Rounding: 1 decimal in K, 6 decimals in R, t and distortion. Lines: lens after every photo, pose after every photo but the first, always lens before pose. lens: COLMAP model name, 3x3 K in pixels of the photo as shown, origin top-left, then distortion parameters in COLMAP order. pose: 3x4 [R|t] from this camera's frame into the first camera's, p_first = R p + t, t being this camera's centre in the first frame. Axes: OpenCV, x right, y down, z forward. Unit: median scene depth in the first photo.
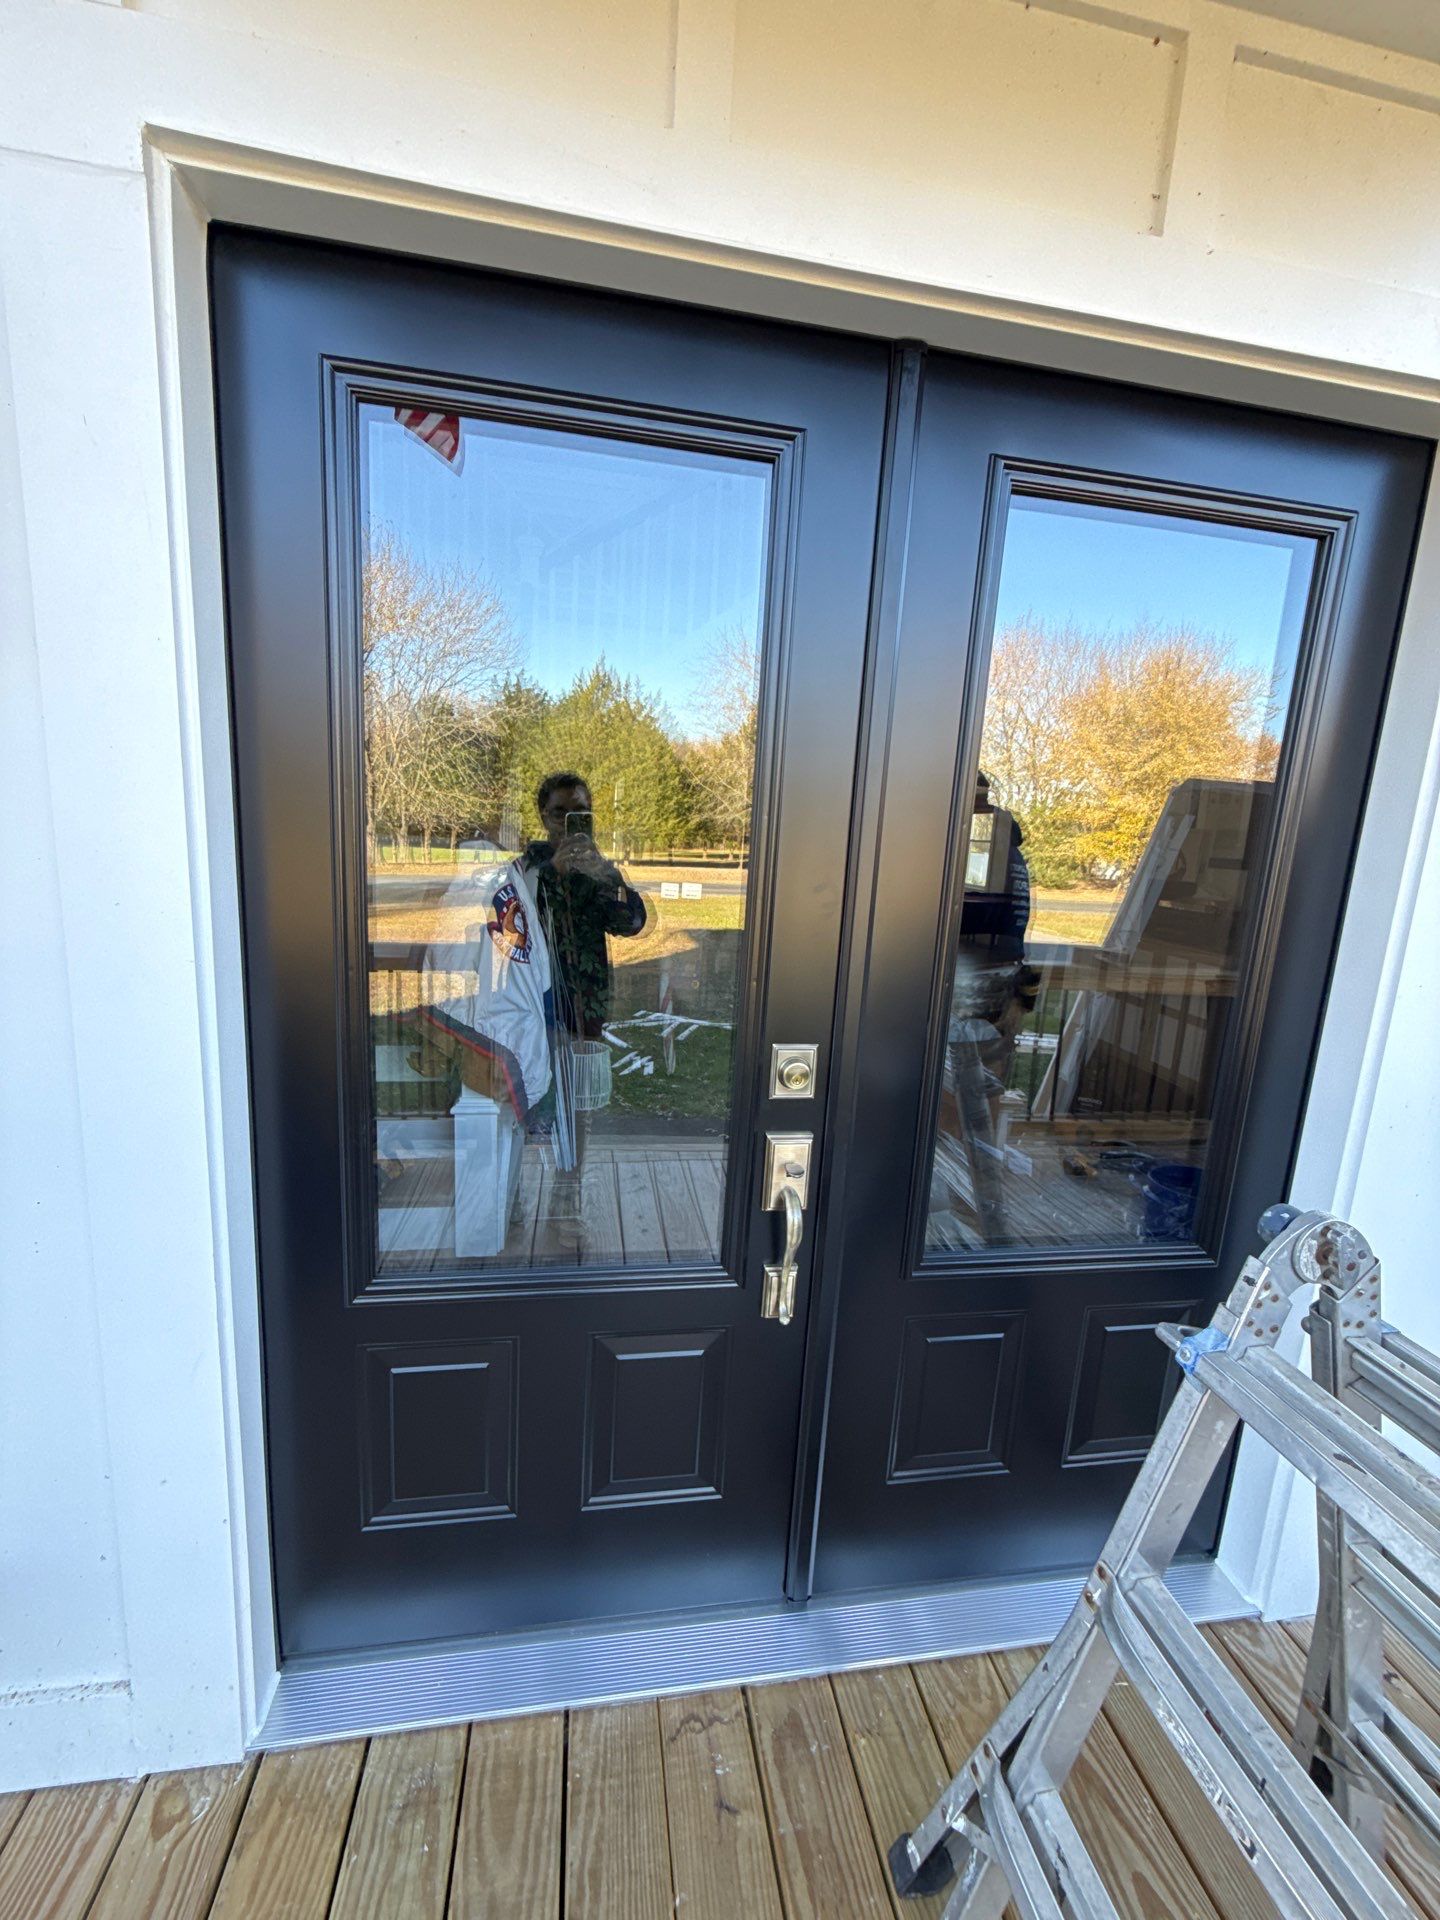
lens RADIAL K [[770.7, 0, 720.0], [0, 770.7, 960.0], [0, 0, 1]] dist [0.000576, 0.000080]
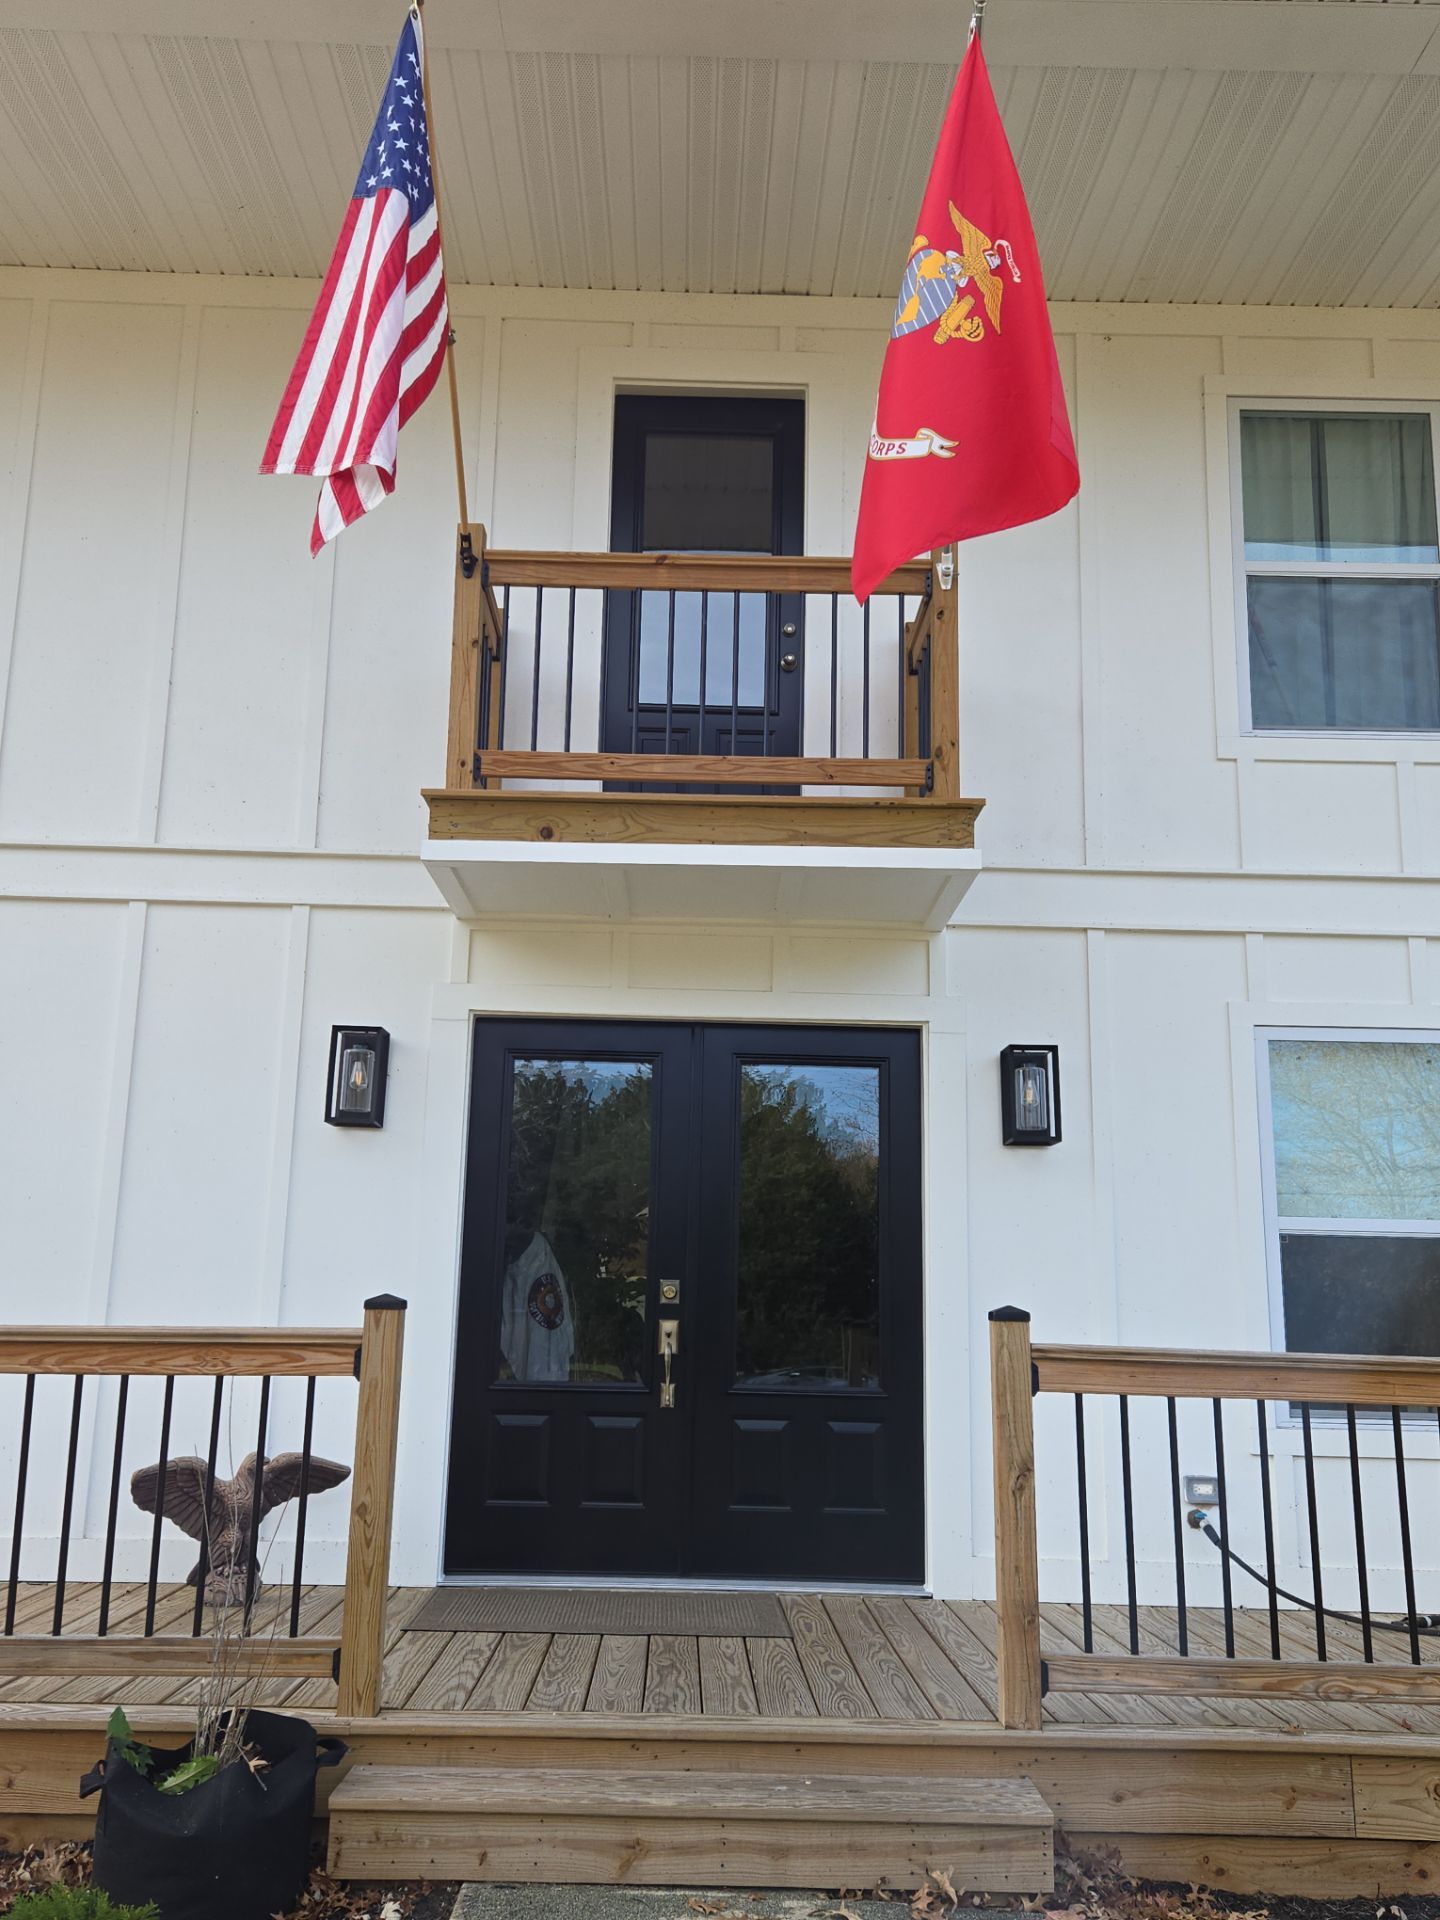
lens RADIAL K [[1561.0, 0, 648.0], [0, 1561.0, 969.6], [0, 0, 1]] dist [0.000349, 0.000117]
pose [[0.981622, -0.069621, -0.177682, 0.990902], [-0.004254, 0.922863, -0.385104, 1.123427], [0.190788, 0.378782, 0.905607, -3.880101]]
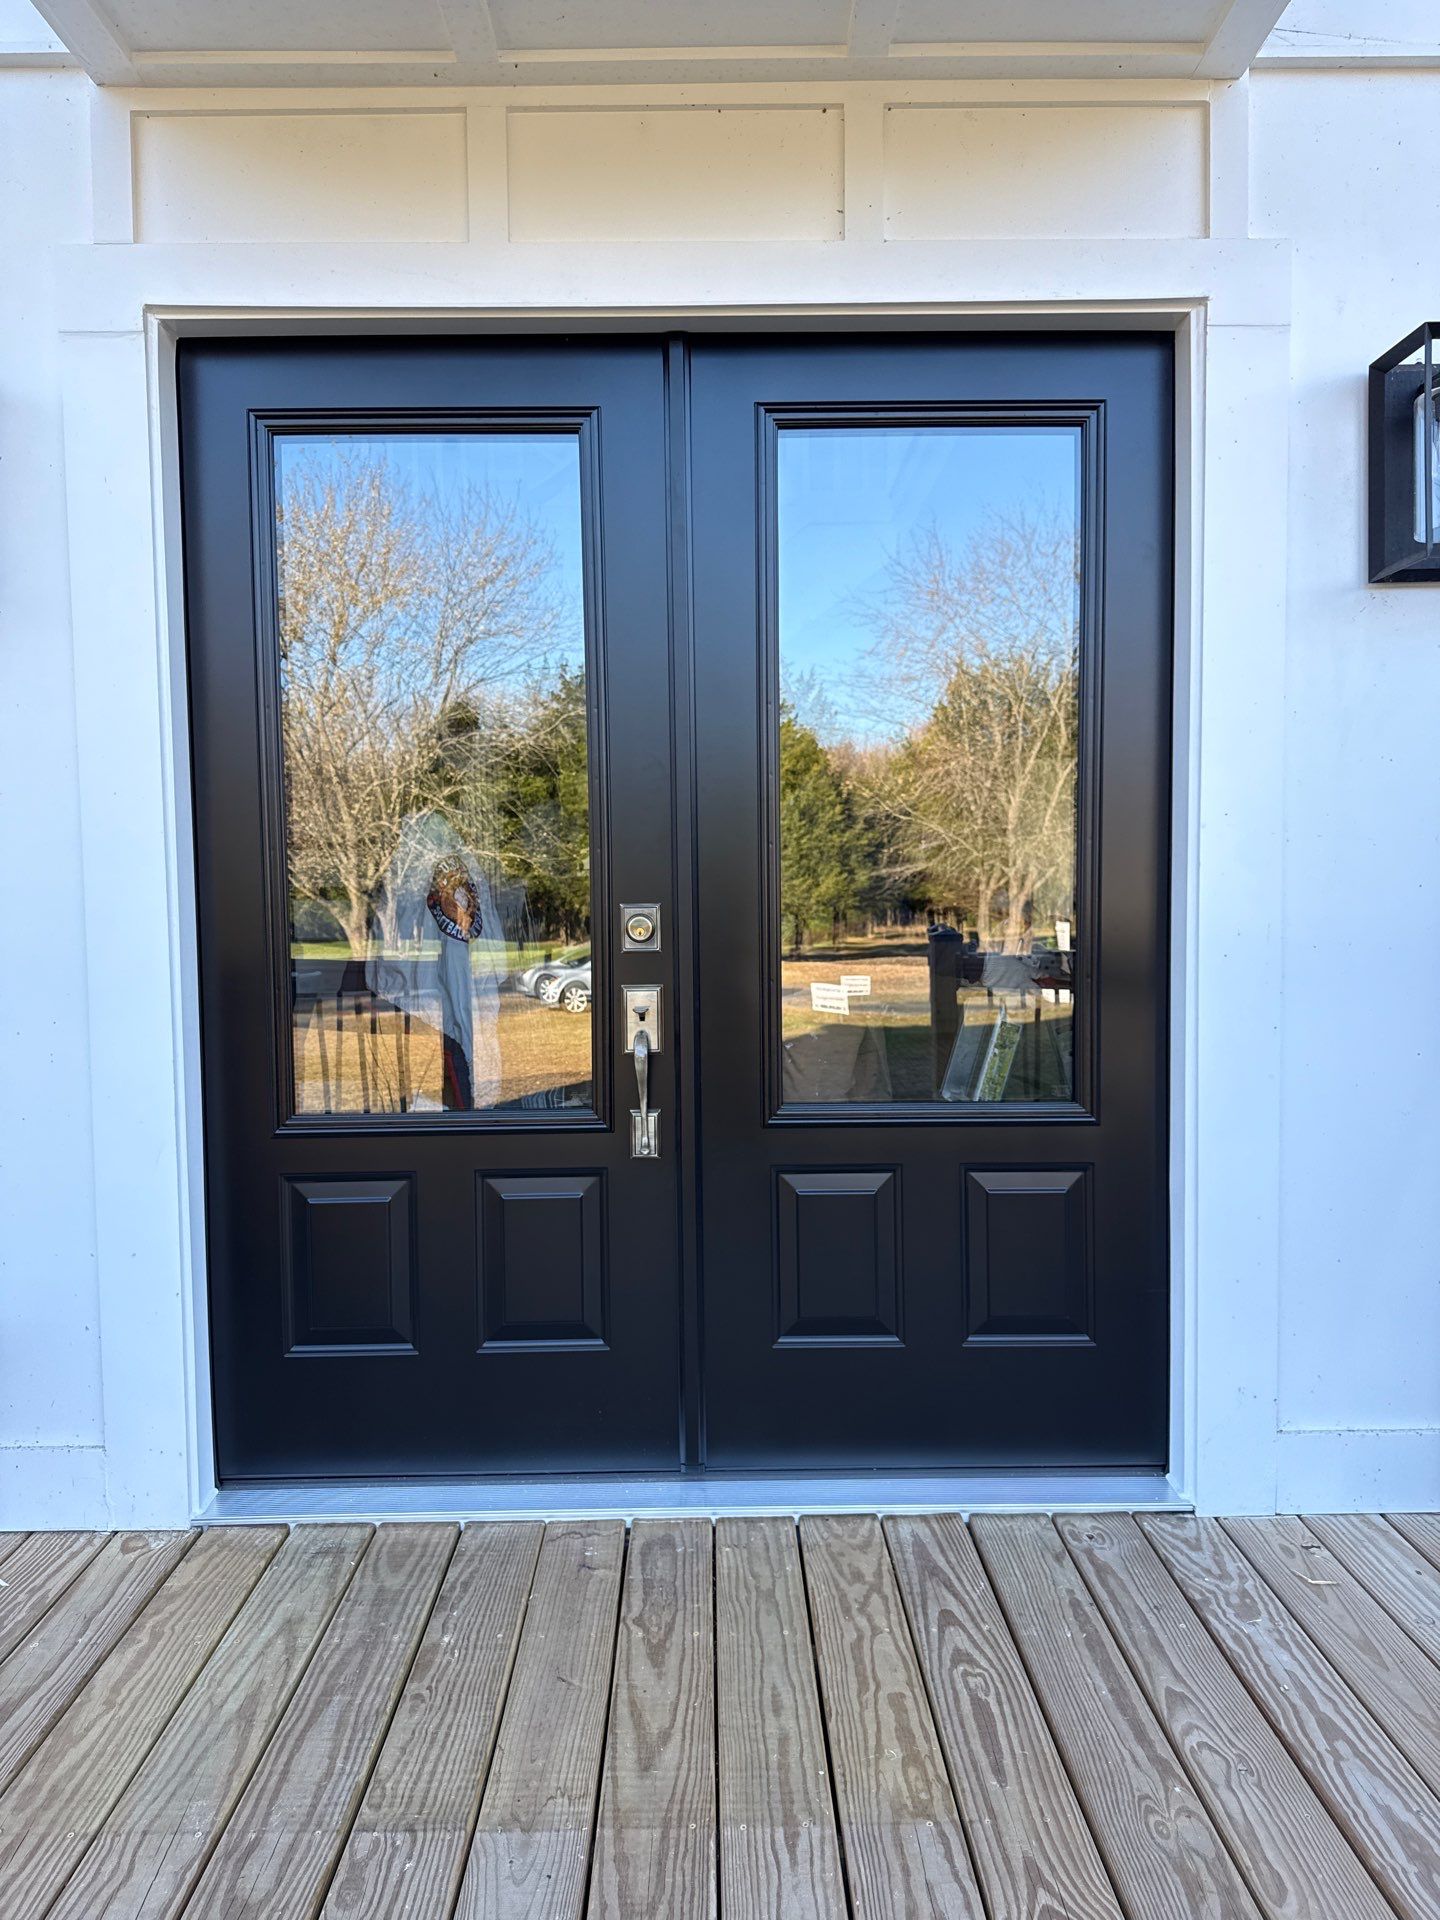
lens RADIAL K [[1350.2, 0, 715.7], [0, 1350.2, 966.7], [0, 0, 1]] dist [-0.000984, -0.000925]
pose [[0.985456, -0.061599, -0.158372, 0.537609], [0.042408, 0.991646, -0.121822, 0.466624], [0.164553, 0.113334, 0.979836, -0.955635]]
